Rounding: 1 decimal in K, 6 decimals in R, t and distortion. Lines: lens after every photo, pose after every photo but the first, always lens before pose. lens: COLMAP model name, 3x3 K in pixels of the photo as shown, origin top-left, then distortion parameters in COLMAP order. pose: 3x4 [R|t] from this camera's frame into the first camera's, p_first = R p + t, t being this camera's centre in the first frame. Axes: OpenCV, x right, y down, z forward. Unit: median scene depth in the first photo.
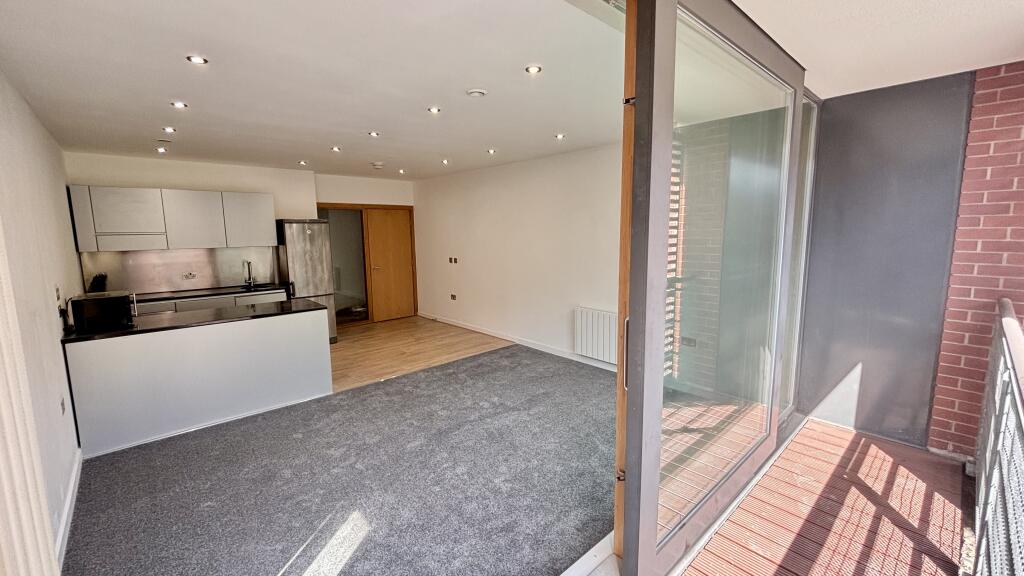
lens RADIAL K [[417.0, 0, 508.8], [0, 417.0, 286.4], [0, 0, 1]] dist [-0.000777, -0.003304]
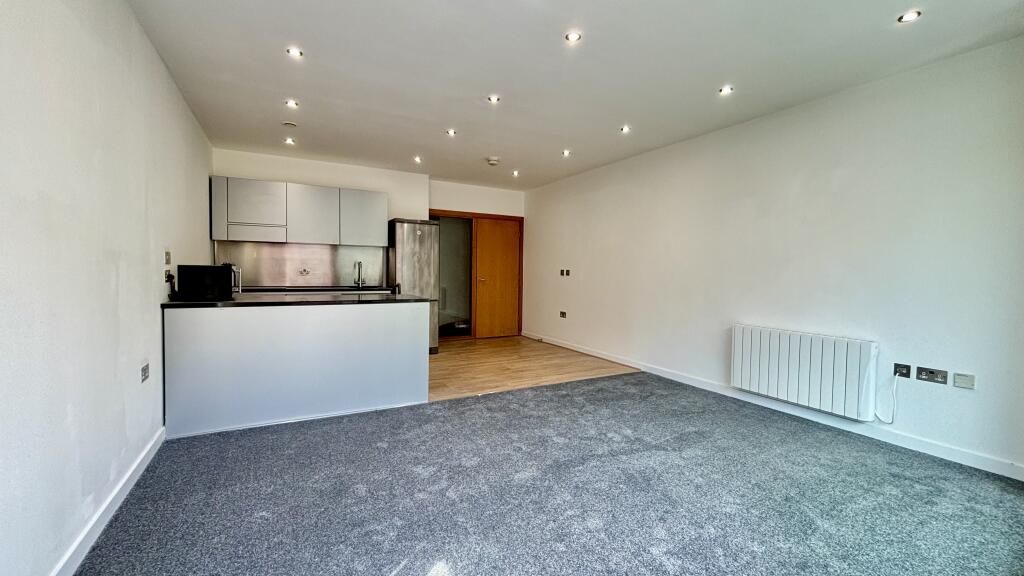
lens RADIAL K [[417.0, 0, 508.9], [0, 417.0, 282.5], [0, 0, 1]] dist [-0.000777, -0.003304]
pose [[0.971626, 0.037119, -0.233592, -0.072238], [-0.062132, 0.992980, -0.100646, 0.090109], [0.228217, 0.112304, 0.967112, 0.190376]]
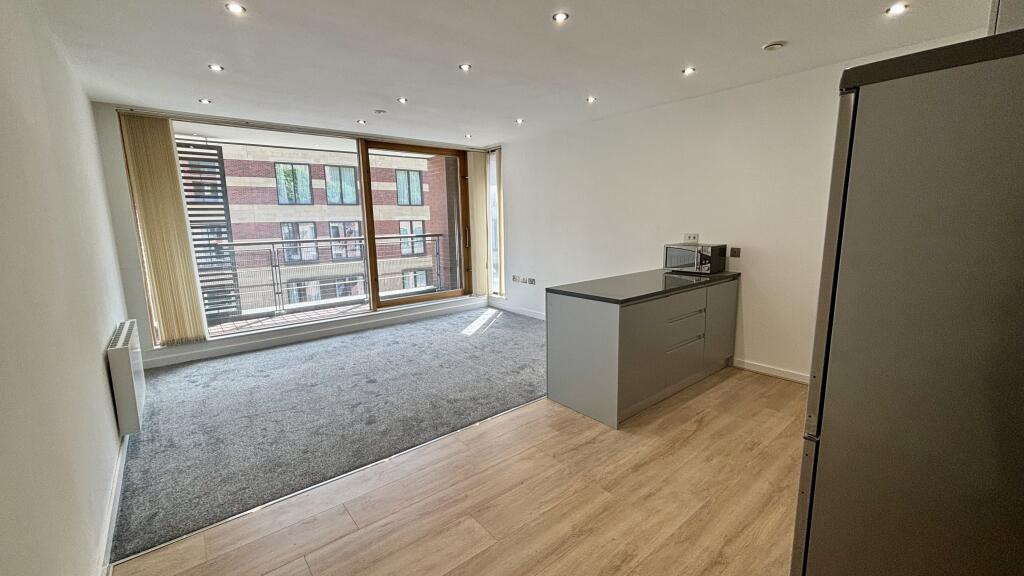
lens RADIAL K [[417.0, 0, 515.3], [0, 417.0, 284.3], [0, 0, 1]] dist [-0.000777, -0.003304]
pose [[-0.998926, 0.027522, 0.037276, -0.404089], [0.037146, 0.956543, 0.289214, -0.184977], [-0.027696, 0.290288, -0.956538, 1.724551]]
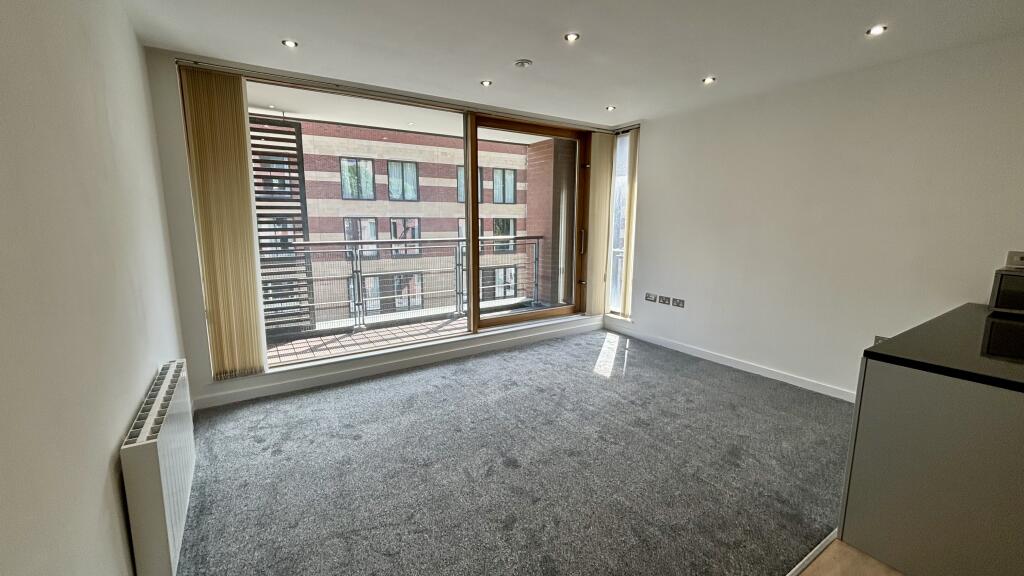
lens RADIAL K [[417.0, 0, 512.1], [0, 417.0, 283.9], [0, 0, 1]] dist [-0.000777, -0.003304]
pose [[-0.988753, -0.011356, 0.149125, -0.142312], [0.032257, 0.957452, 0.286783, -0.150080], [-0.146037, 0.288367, -0.946318, 1.421064]]
